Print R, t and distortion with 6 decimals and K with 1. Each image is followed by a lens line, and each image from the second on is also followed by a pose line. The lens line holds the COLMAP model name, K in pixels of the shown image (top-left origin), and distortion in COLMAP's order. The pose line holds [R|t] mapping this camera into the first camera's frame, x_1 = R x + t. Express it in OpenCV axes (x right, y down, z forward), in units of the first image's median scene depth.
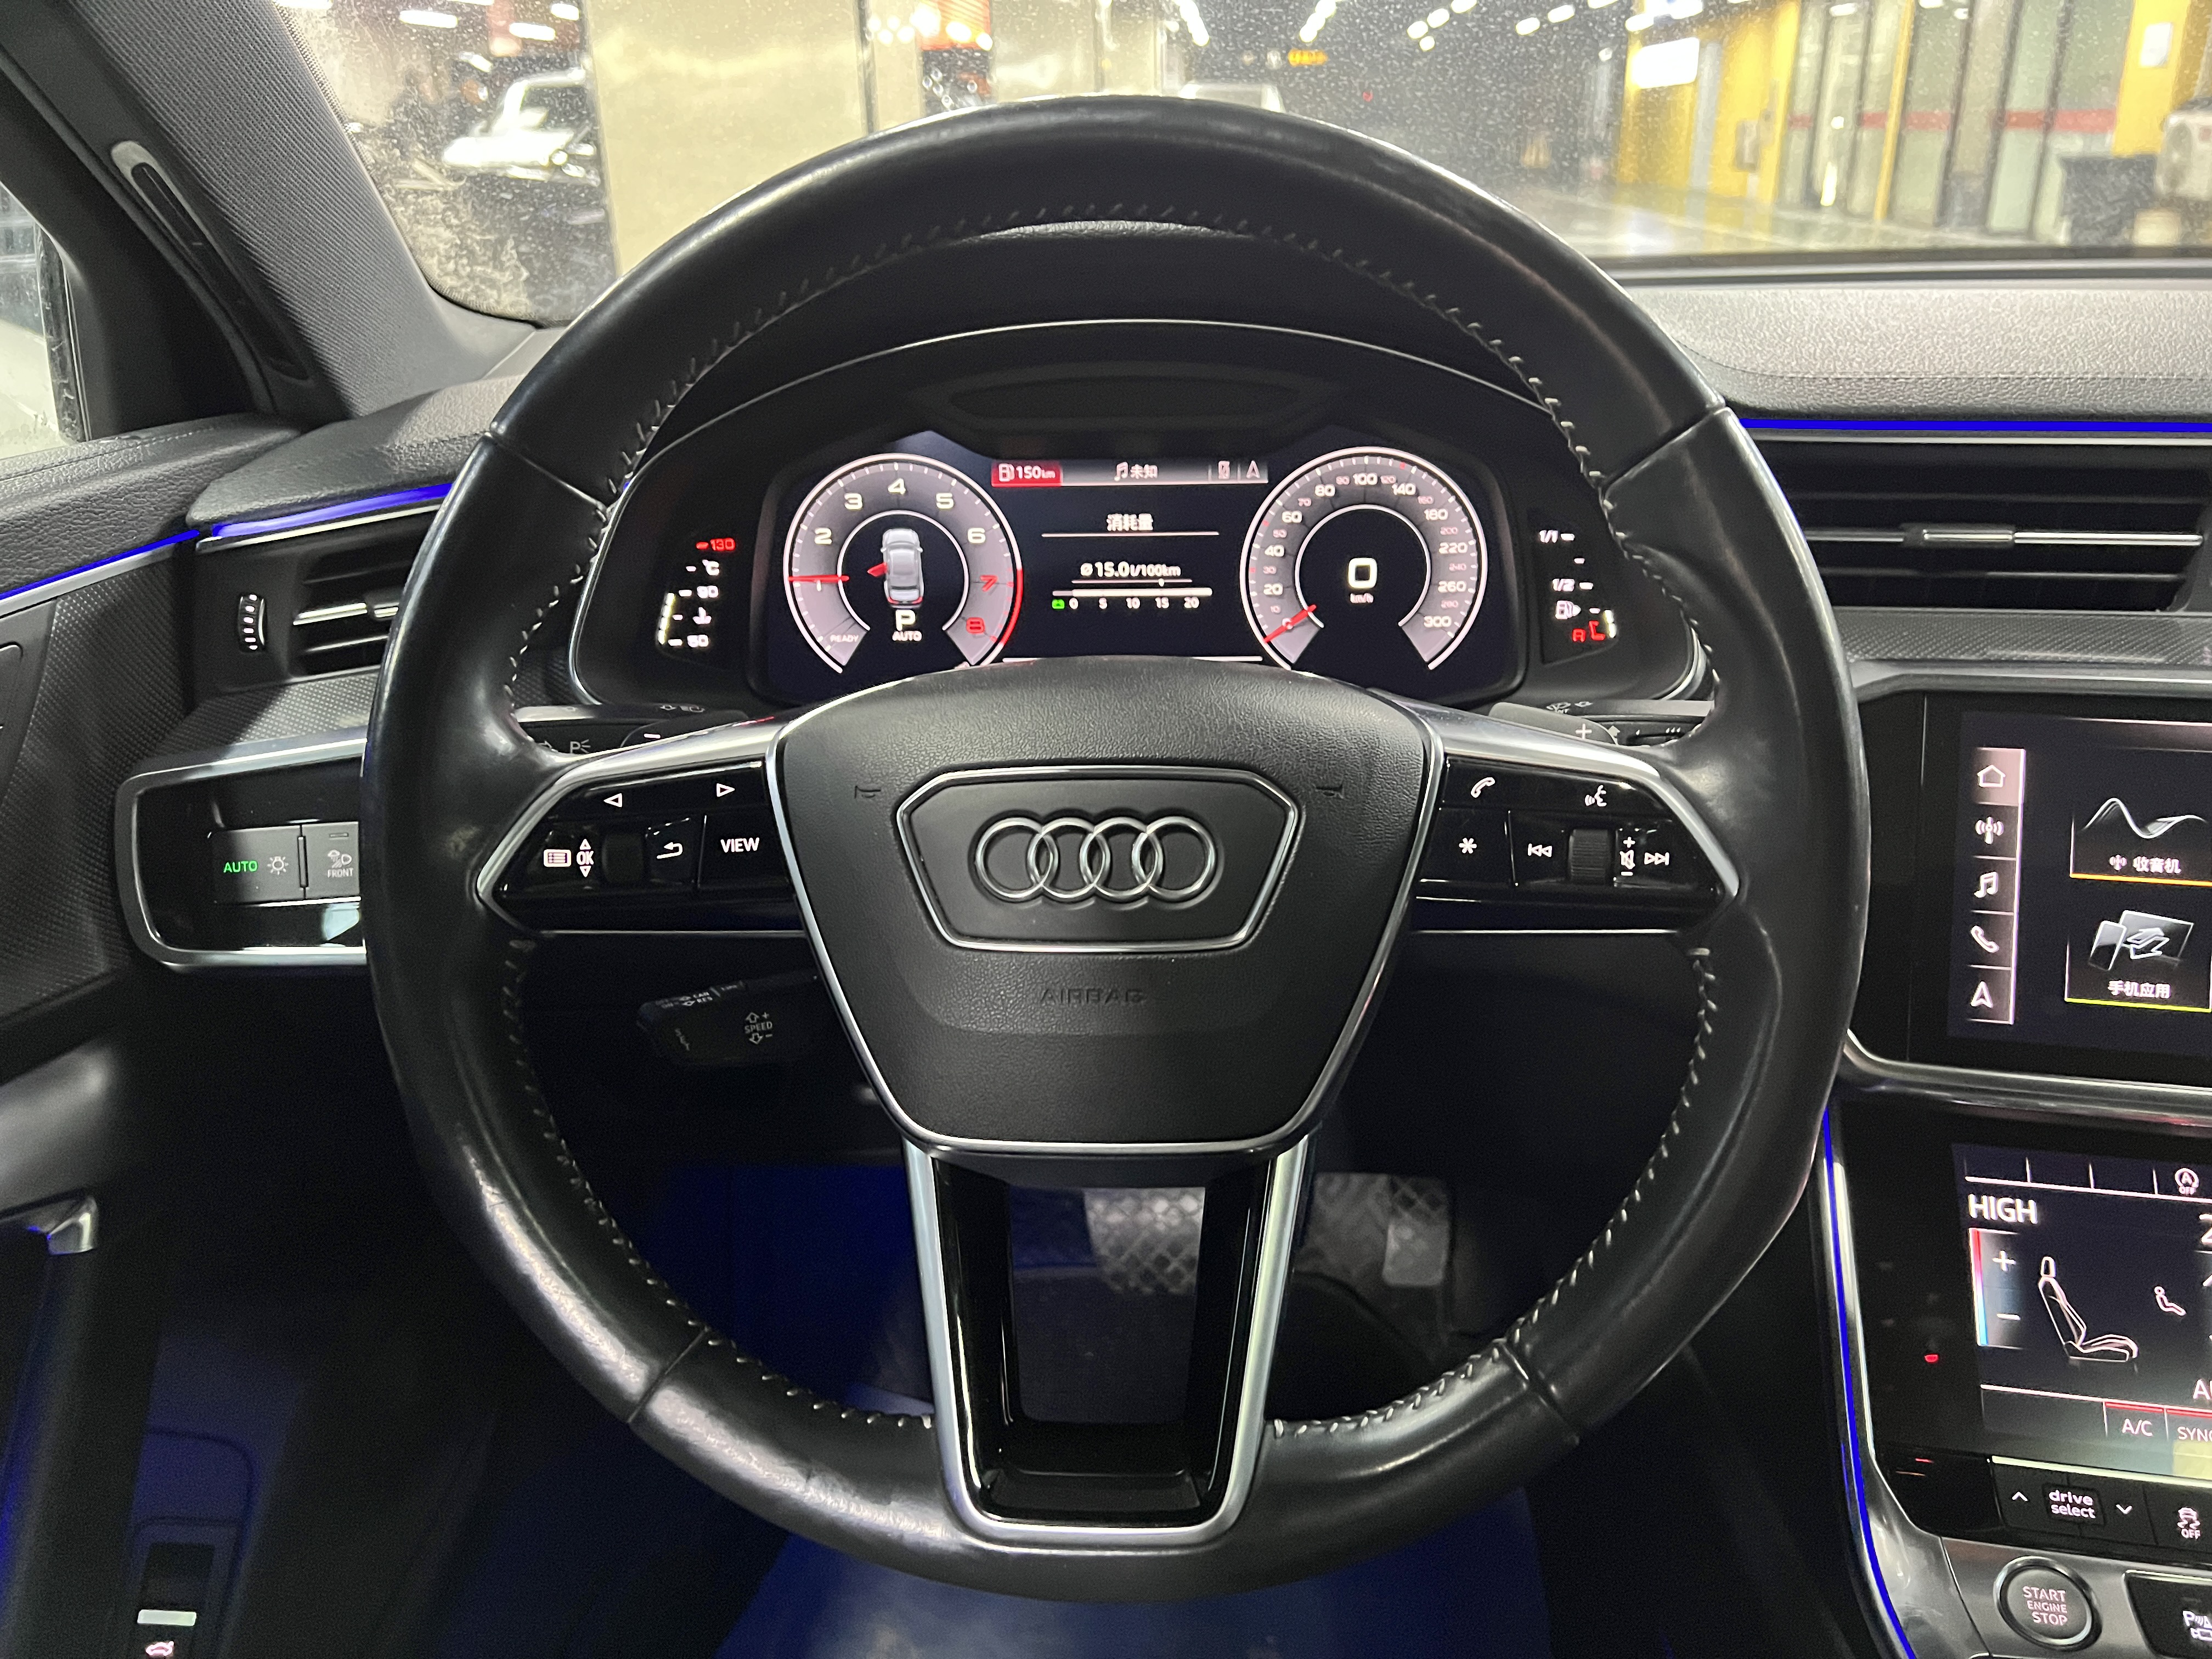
lens RADIAL K [[1661.6, 0, 1098.4], [0, 1661.6, 859.0], [0, 0, 1]] dist [0.056848, -0.076400]
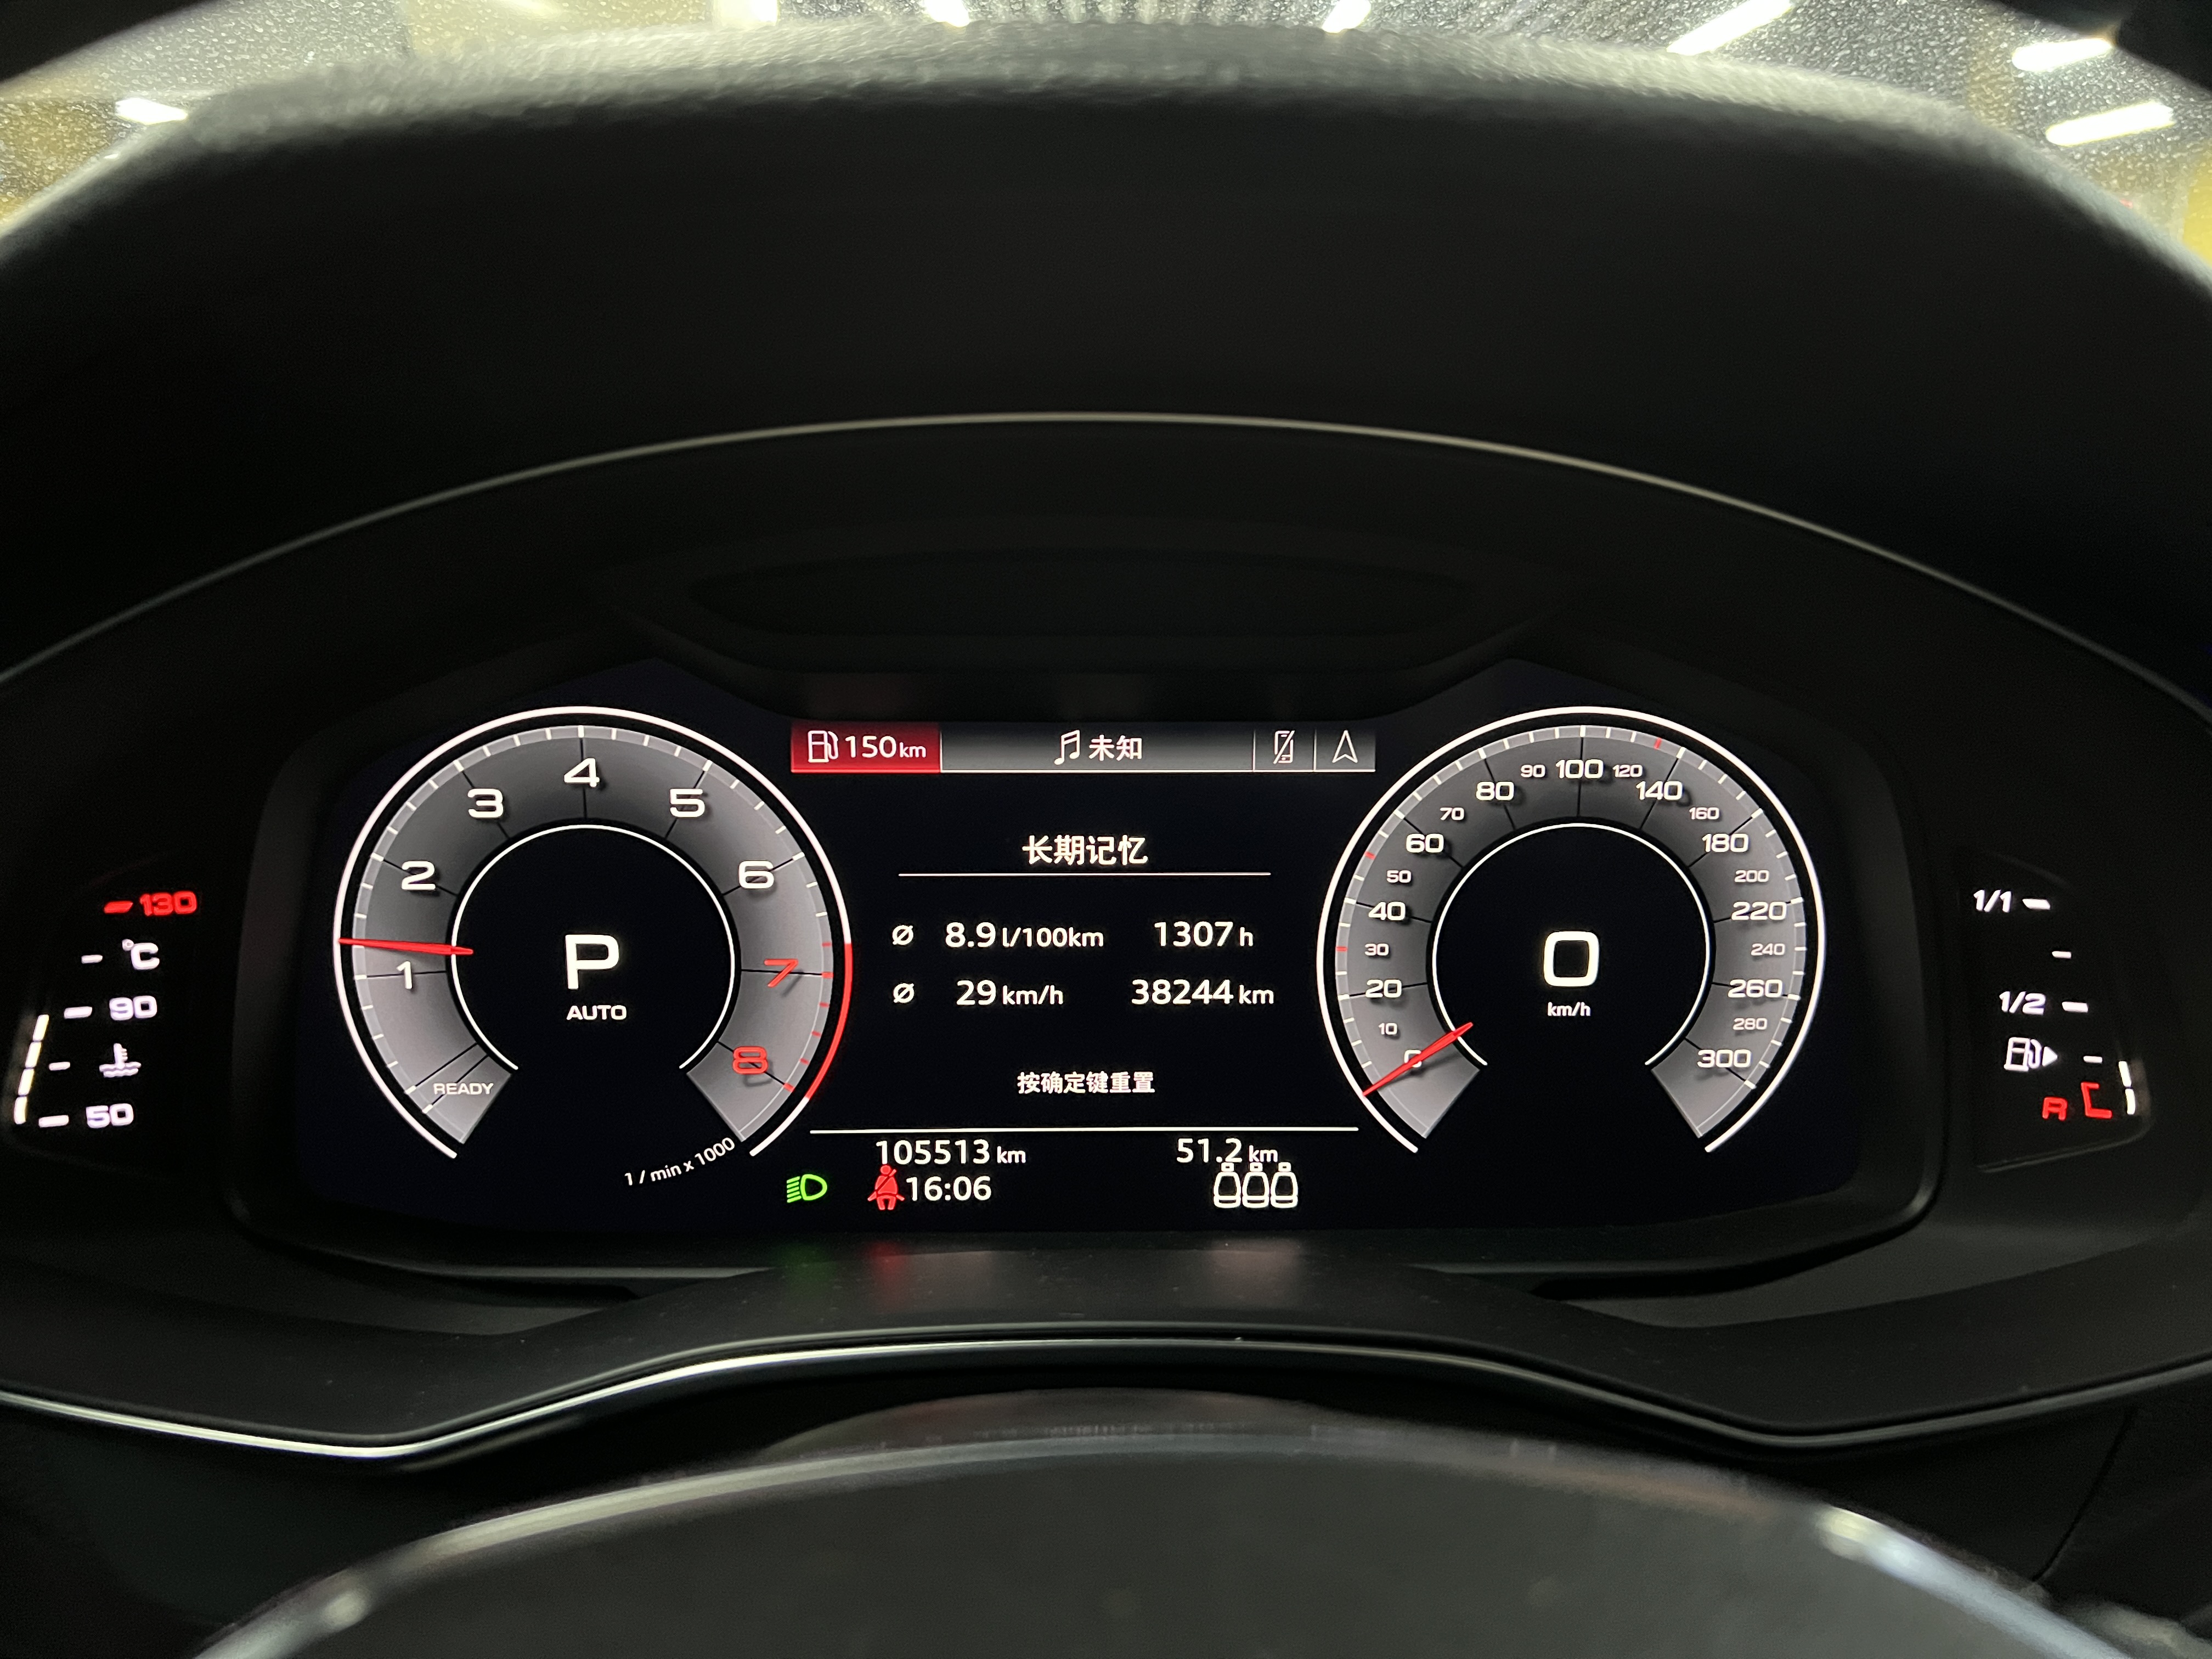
lens RADIAL K [[1661.6, 0, 1070.5], [0, 1661.6, 826.4], [0, 0, 1]] dist [0.056848, -0.076400]
pose [[0.997185, 0.005344, 0.074796, -0.020834], [0.004672, 0.991092, -0.133100, -0.148413], [-0.074841, 0.133075, 0.988276, 0.540995]]
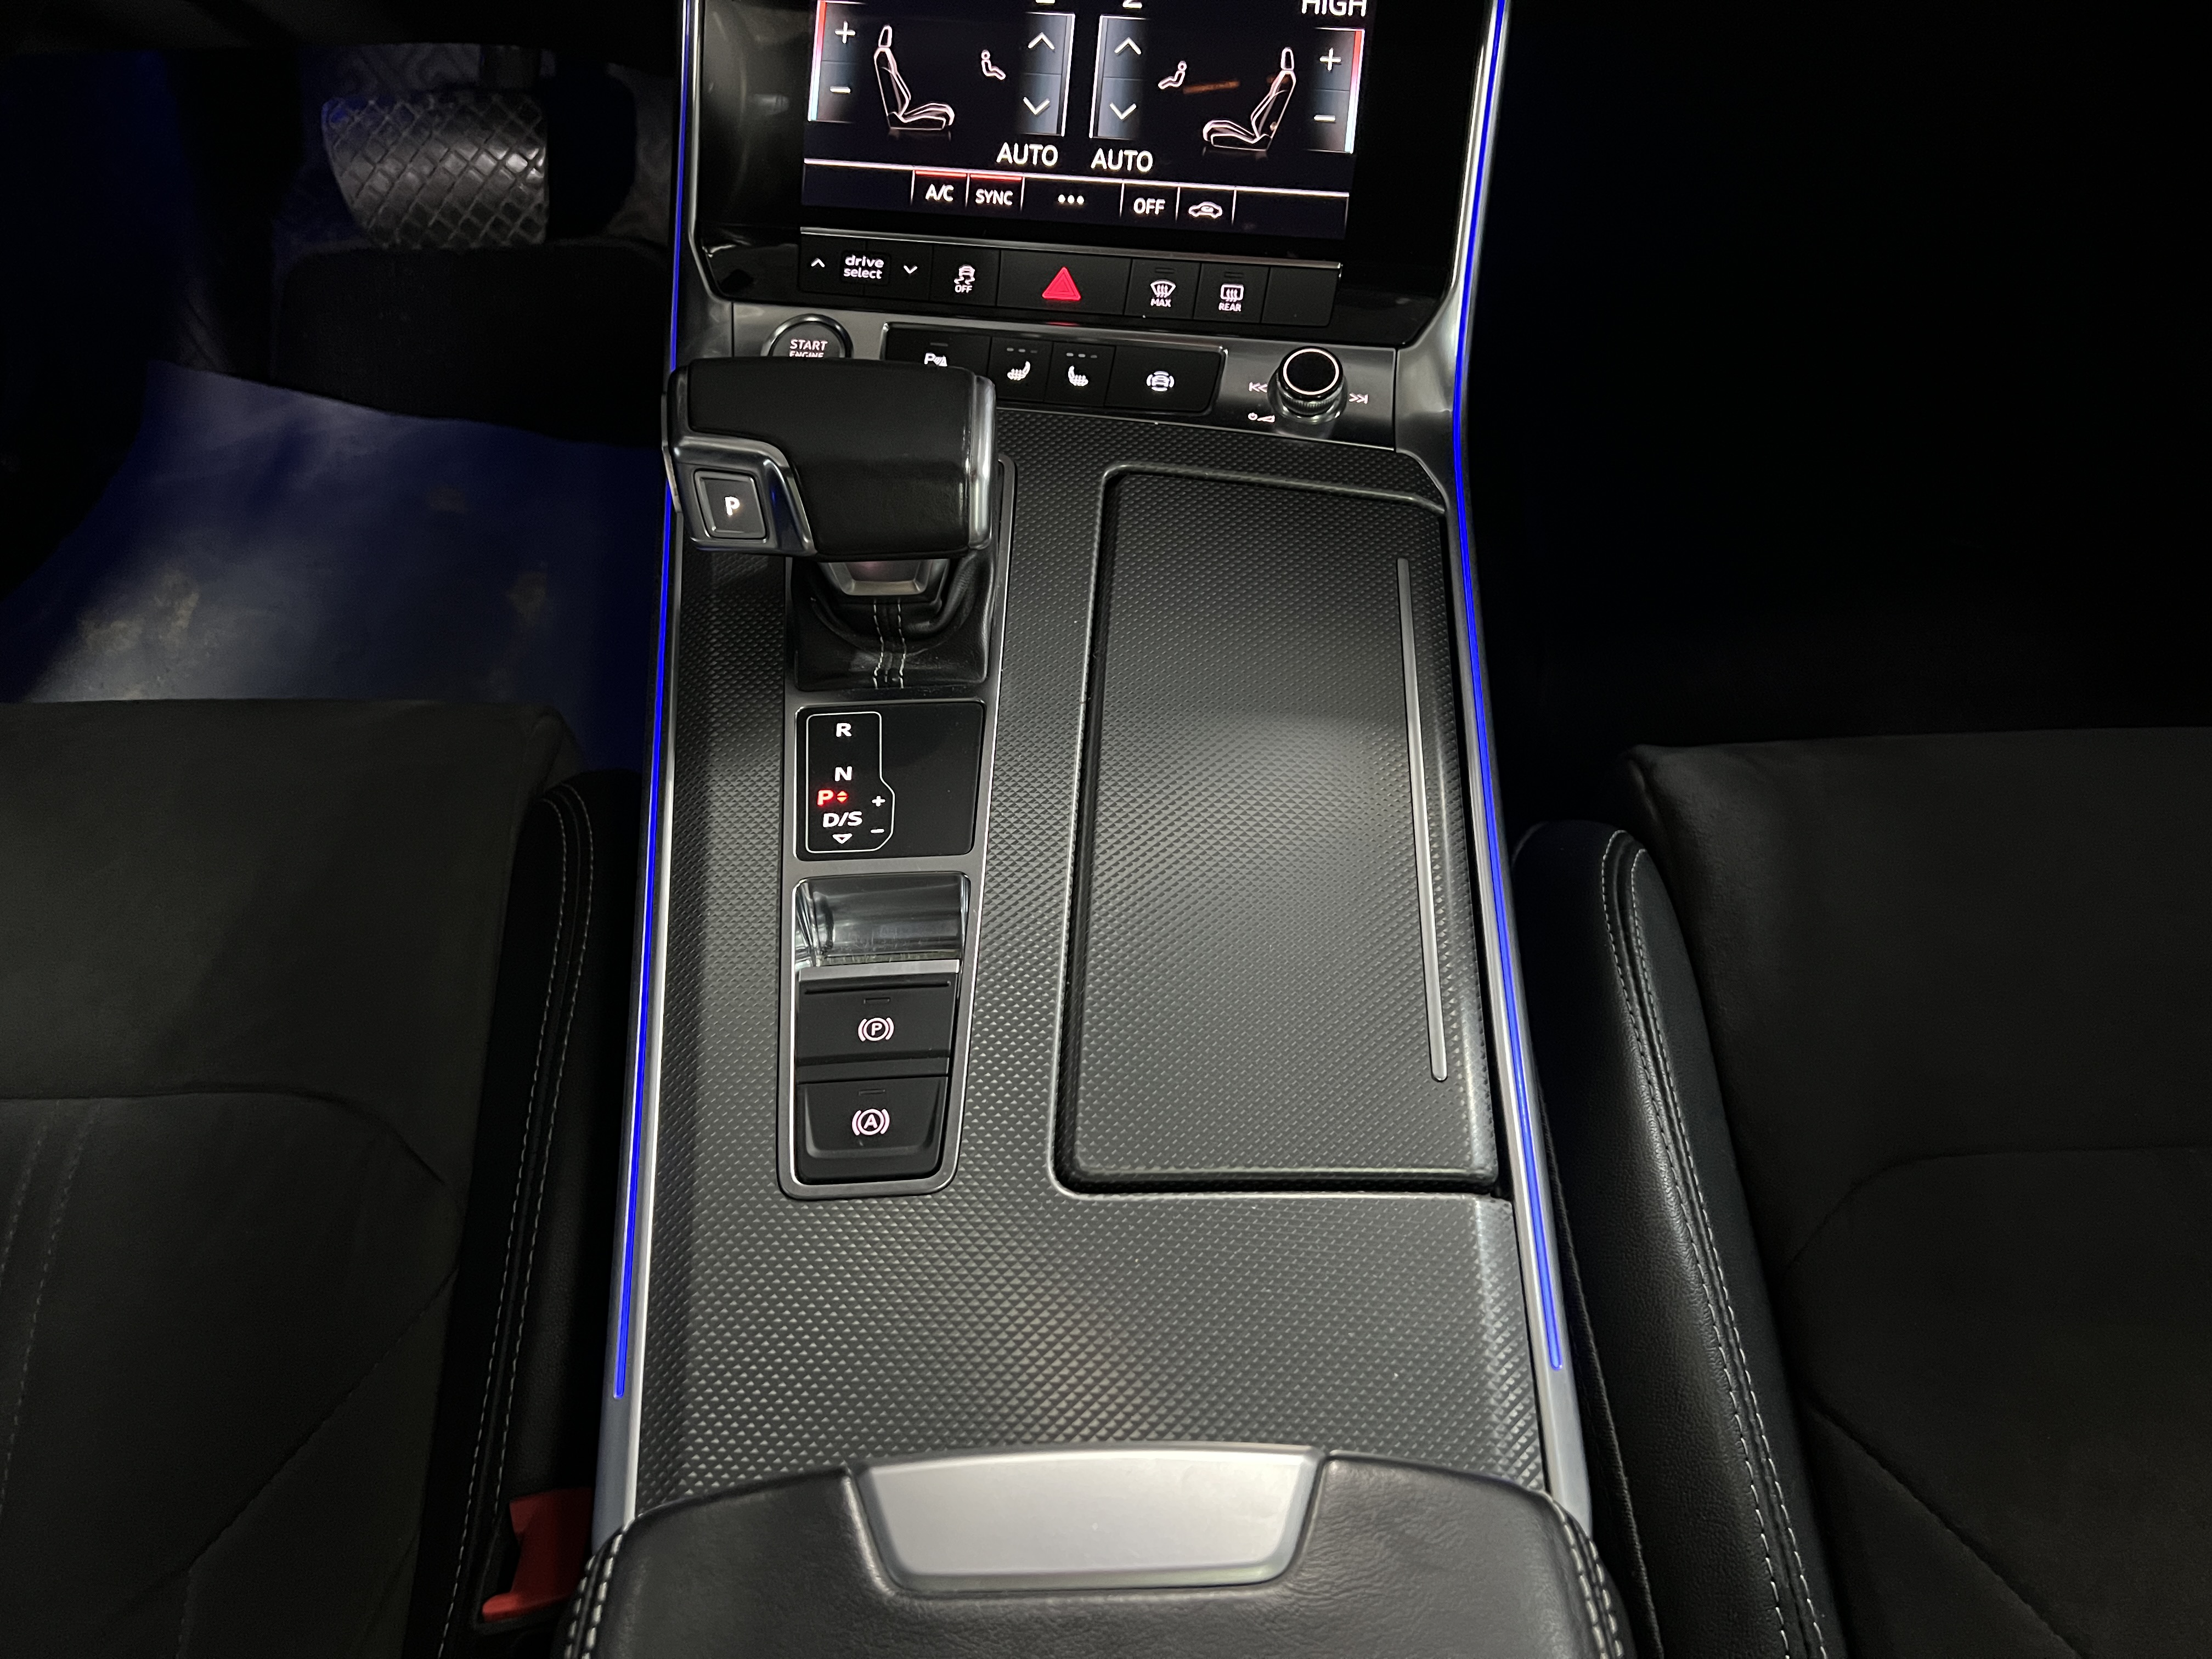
lens RADIAL K [[1661.6, 0, 1106.4], [0, 1661.6, 815.6], [0, 0, 1]] dist [0.056848, -0.076400]
pose [[0.995903, -0.055657, 0.071271, 0.559126], [0.017105, 0.889865, 0.455903, 0.190640], [-0.088796, -0.452816, 0.887171, -0.073724]]
